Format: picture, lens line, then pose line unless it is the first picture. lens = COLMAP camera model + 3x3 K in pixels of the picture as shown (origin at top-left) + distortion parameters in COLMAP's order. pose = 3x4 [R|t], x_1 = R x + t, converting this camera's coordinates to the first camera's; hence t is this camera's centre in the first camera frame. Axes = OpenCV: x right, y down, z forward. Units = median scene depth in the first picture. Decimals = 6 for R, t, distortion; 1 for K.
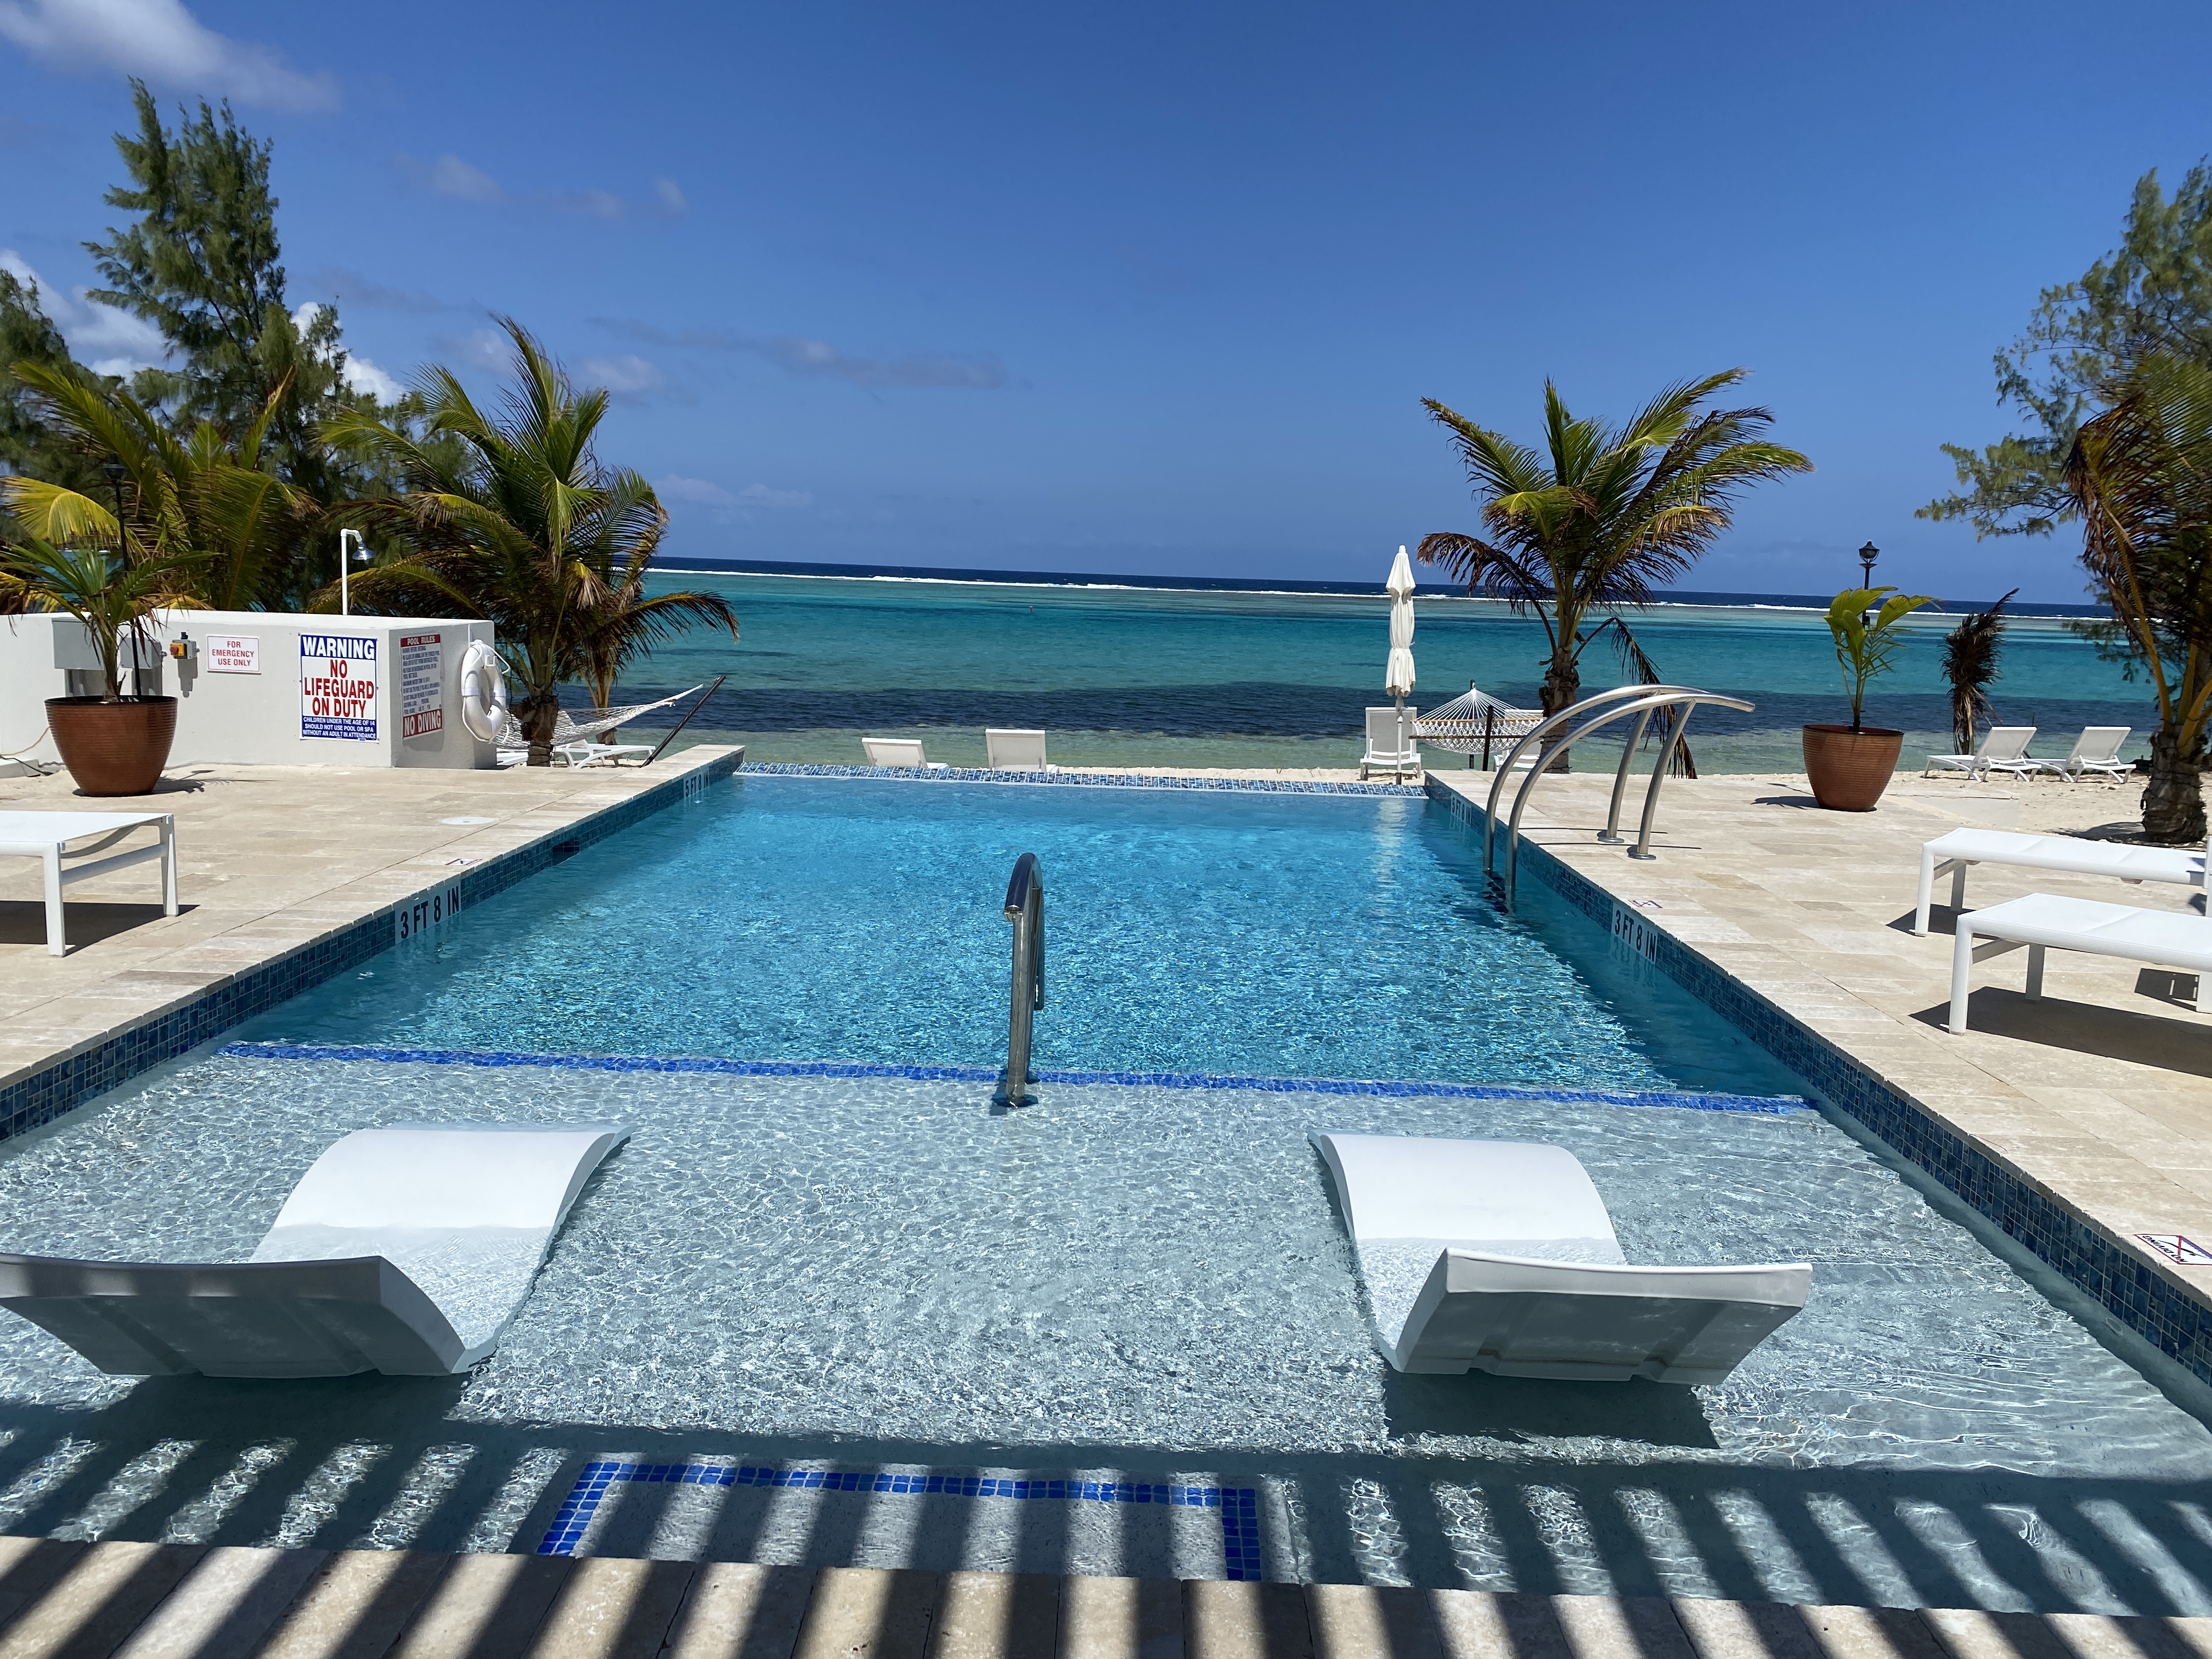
lens RADIAL K [[1693.6, 0, 1113.5], [0, 1693.6, 843.3], [0, 0, 1]] dist [0.045073, -0.053038]
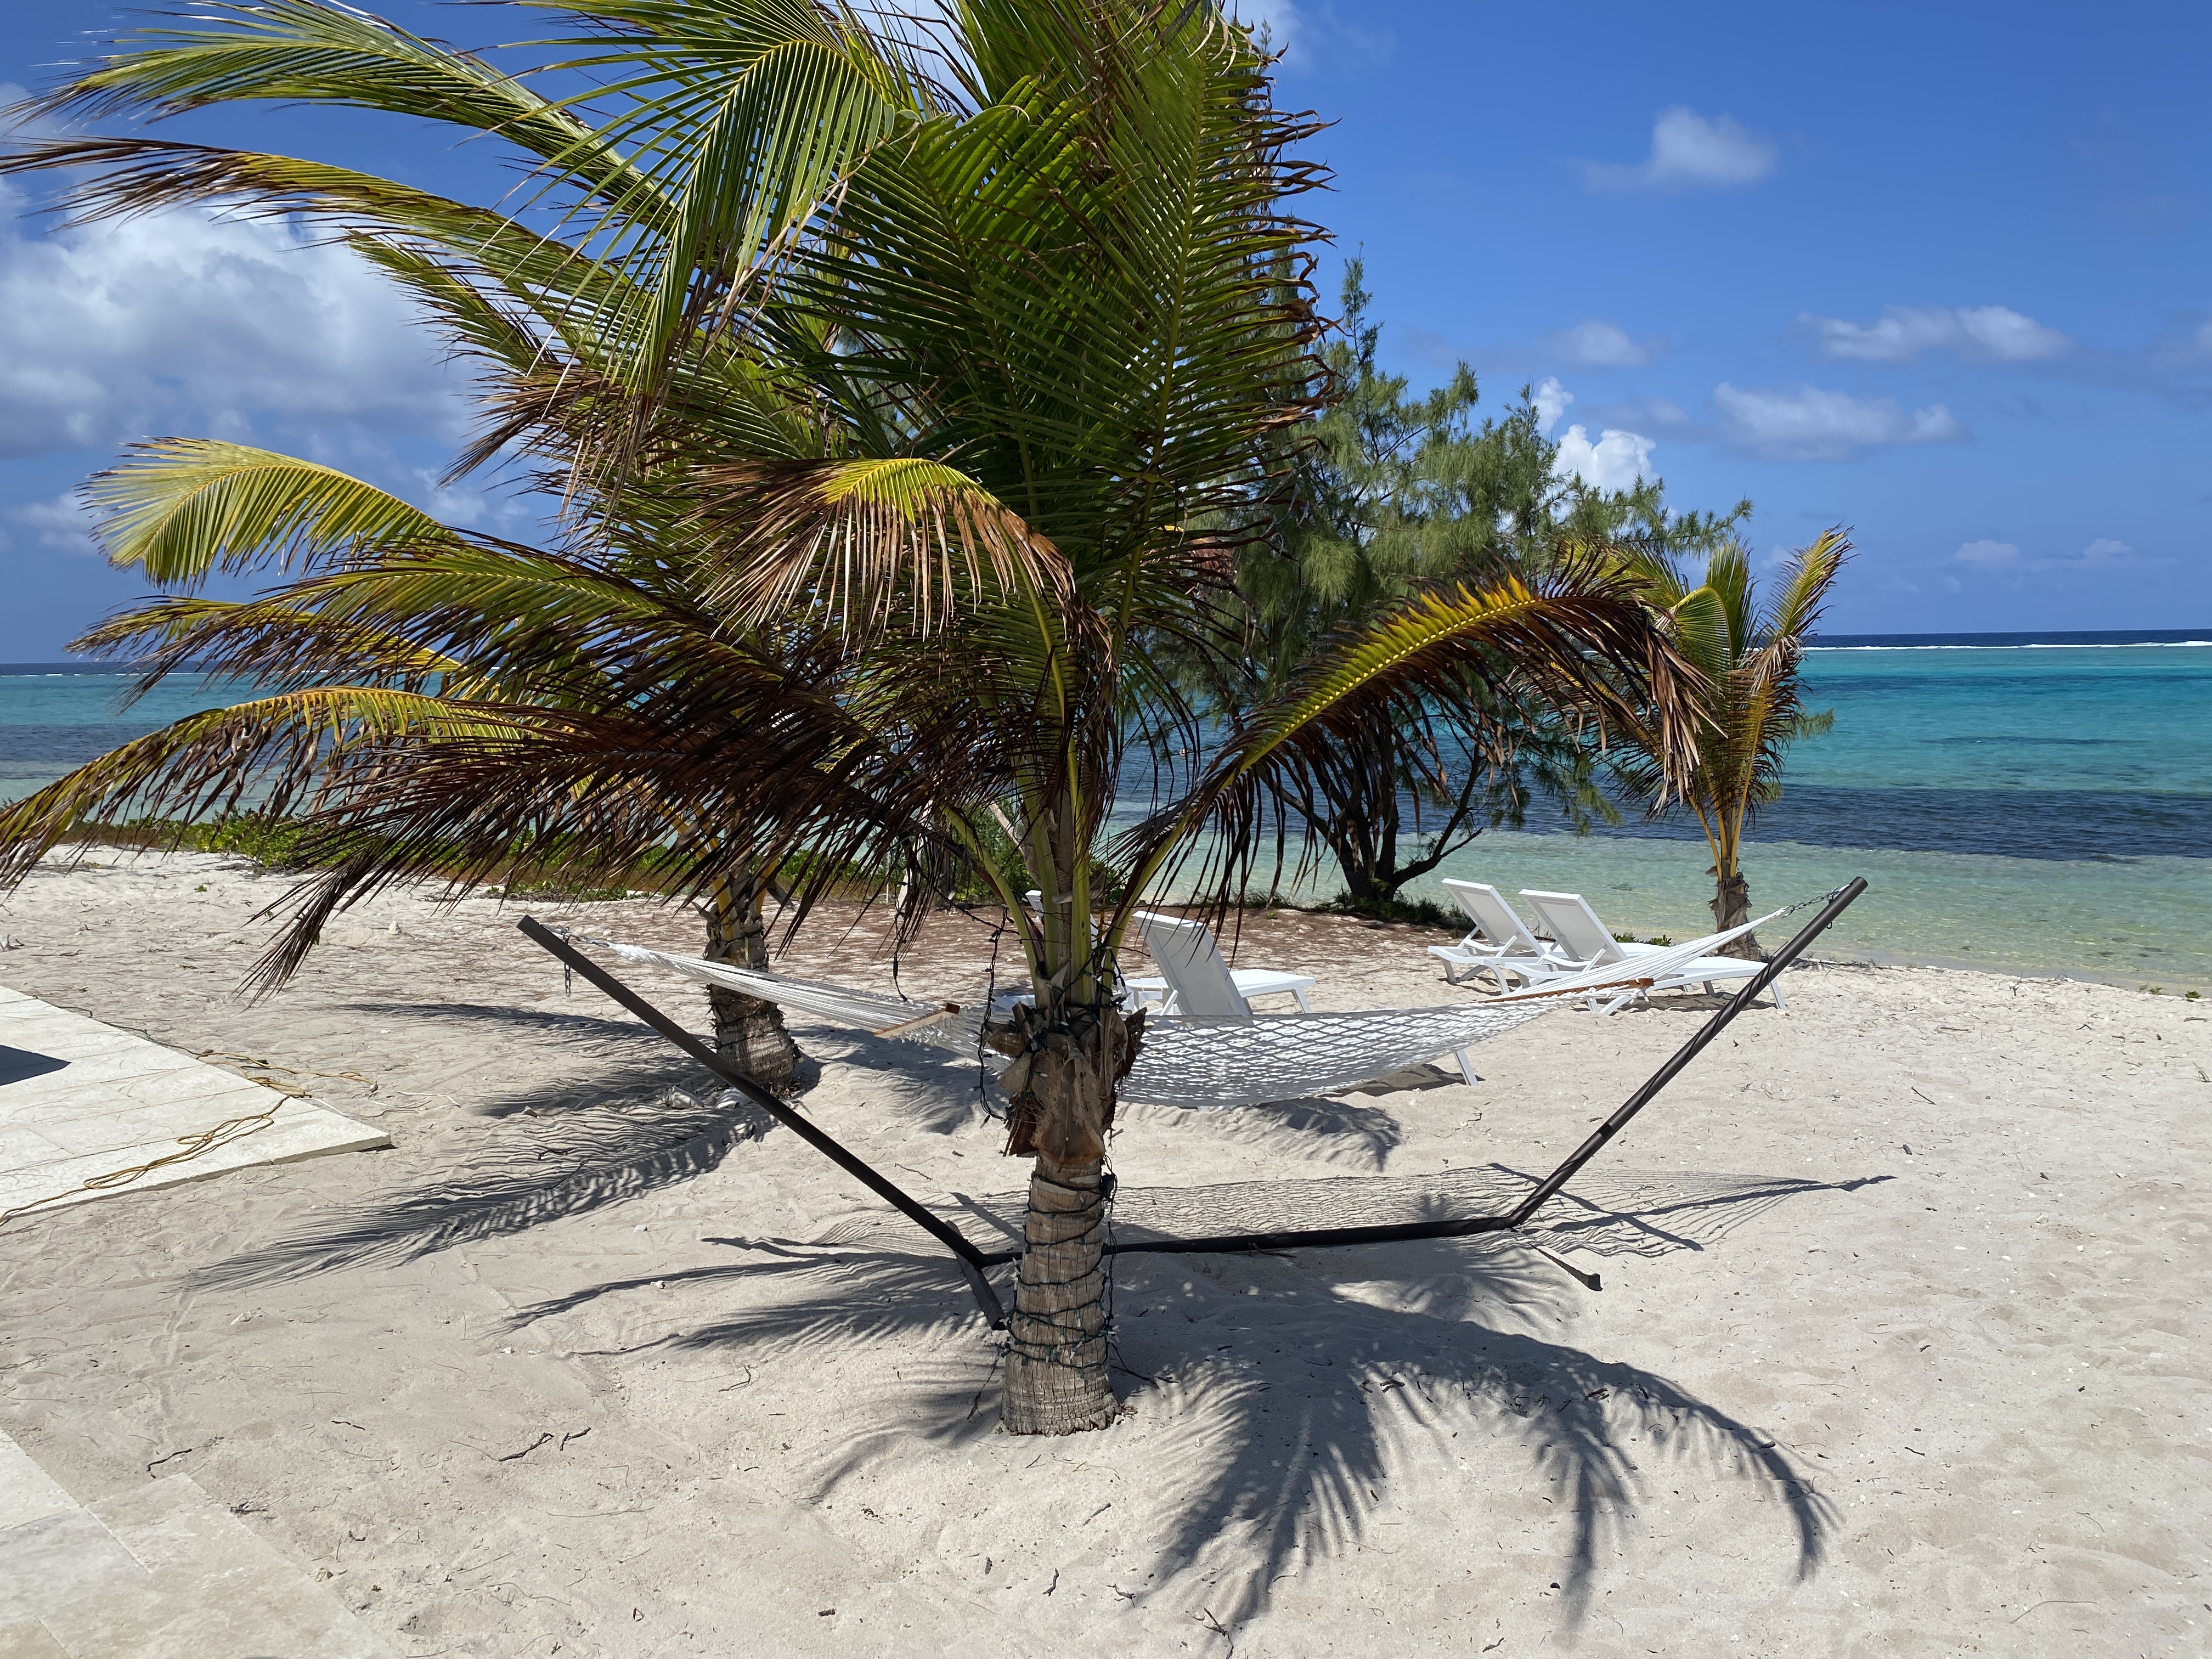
lens RADIAL K [[1693.6, 0, 1086.1], [0, 1693.6, 802.2], [0, 0, 1]] dist [0.045073, -0.053038]
pose [[0.745140, 0.013022, -0.666780, -0.222578], [-0.062022, 0.996830, -0.049842, -0.158121], [0.664017, 0.078494, 0.743586, 1.181921]]
